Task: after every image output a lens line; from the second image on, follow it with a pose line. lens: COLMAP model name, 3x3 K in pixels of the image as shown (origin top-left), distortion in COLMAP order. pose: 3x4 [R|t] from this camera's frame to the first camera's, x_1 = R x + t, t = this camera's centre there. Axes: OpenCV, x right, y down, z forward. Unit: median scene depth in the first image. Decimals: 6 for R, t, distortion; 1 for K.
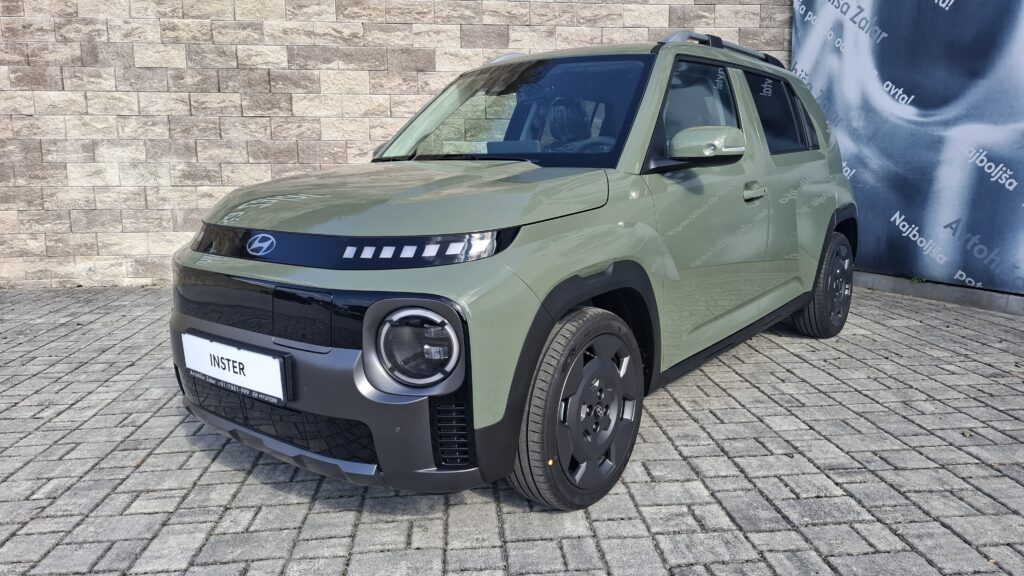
lens RADIAL K [[707.6, 0, 517.8], [0, 707.6, 284.5], [0, 0, 1]] dist [0.075456, -0.078185]
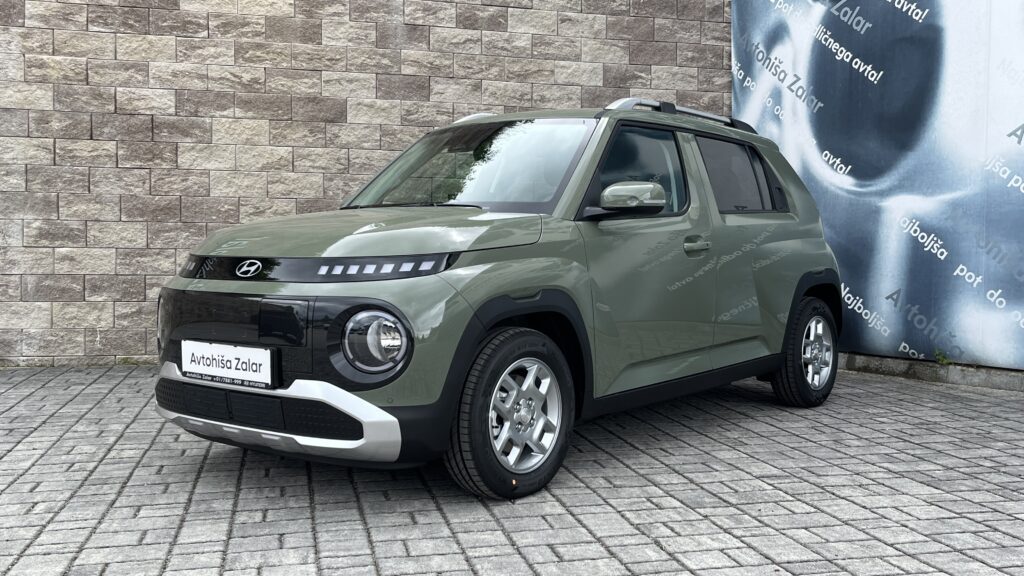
lens RADIAL K [[1002.6, 0, 526.8], [0, 1002.6, 281.1], [0, 0, 1]] dist [0.032281, 0.000000]
pose [[0.989828, 0.011437, 0.141807, -0.072745], [0.007831, 0.990873, -0.134572, 0.067639], [-0.142052, 0.134314, 0.980704, -0.238023]]
